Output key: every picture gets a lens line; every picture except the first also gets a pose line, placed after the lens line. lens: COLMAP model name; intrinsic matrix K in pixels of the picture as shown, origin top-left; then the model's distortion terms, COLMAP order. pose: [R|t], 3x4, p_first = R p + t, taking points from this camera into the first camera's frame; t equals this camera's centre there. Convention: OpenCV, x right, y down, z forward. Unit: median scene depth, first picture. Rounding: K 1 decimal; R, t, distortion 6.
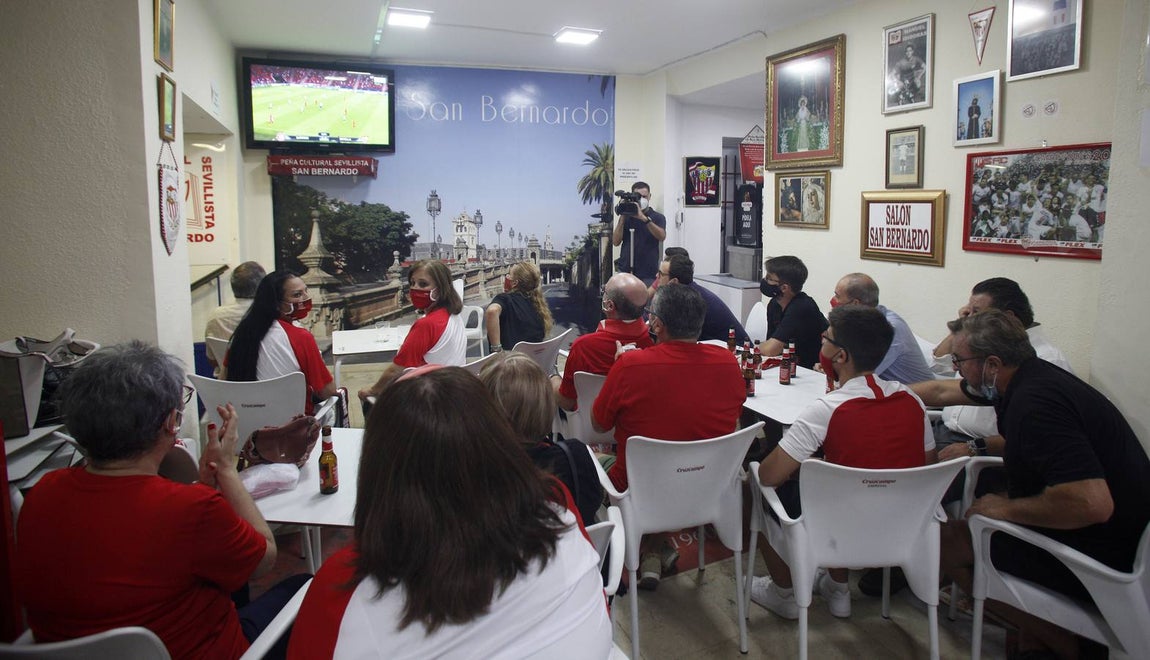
lens RADIAL K [[601.7, 0, 598.7], [0, 601.7, 255.4], [0, 0, 1]] dist [-0.068387, 0.027491]
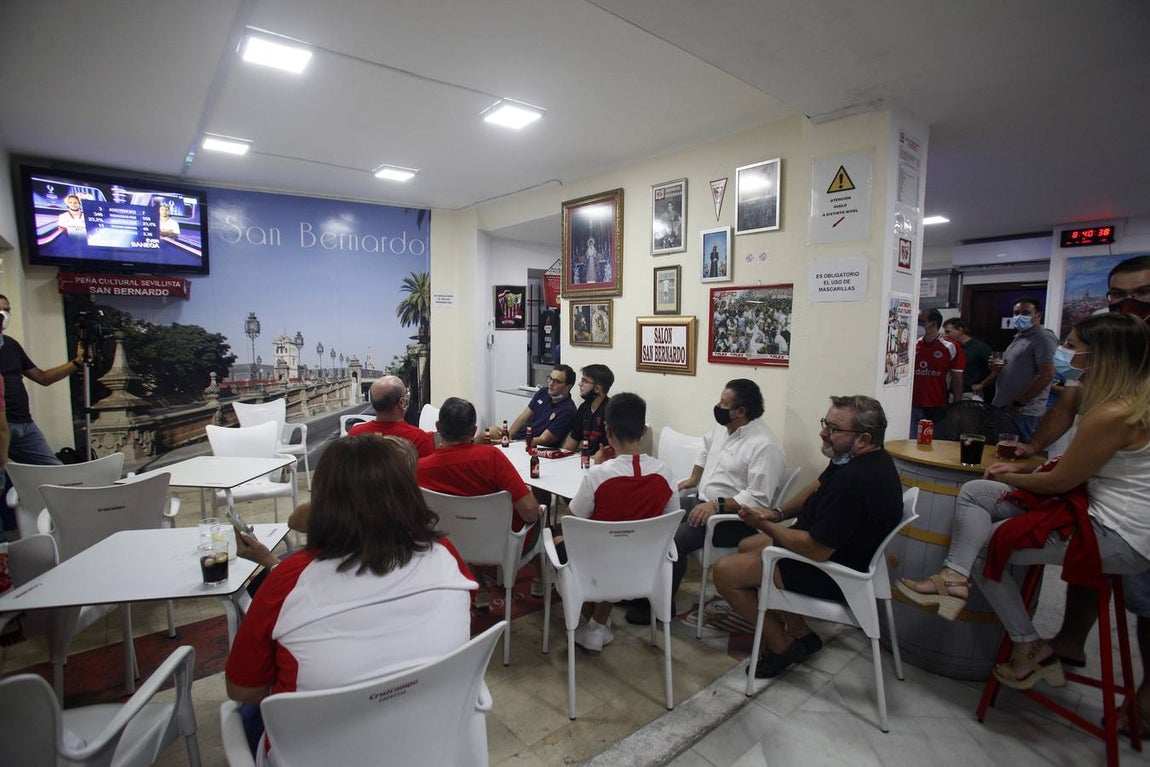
lens RADIAL K [[565.1, 0, 576.4], [0, 565.1, 388.9], [0, 0, 1]] dist [-0.068504, 0.031666]
pose [[0.961962, -0.020692, 0.272400, -0.001566], [0.015276, 0.999641, 0.021989, 0.013209], [-0.272758, -0.016992, 0.961933, -0.090151]]
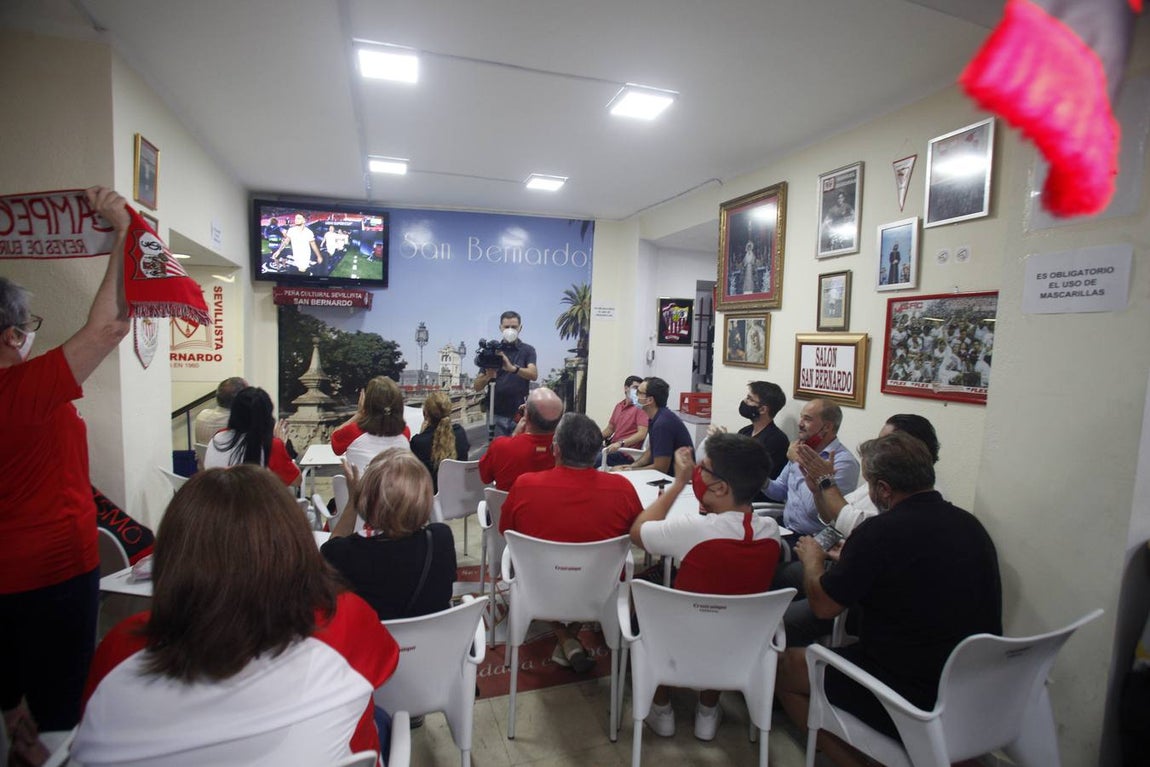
lens RADIAL K [[565.1, 0, 576.5], [0, 565.1, 387.4], [0, 0, 1]] dist [-0.068504, 0.031666]
pose [[0.995571, 0.038922, -0.085576, 0.130856], [-0.039447, 0.999212, -0.004450, 0.005001], [0.085335, 0.007805, 0.996322, -0.002187]]
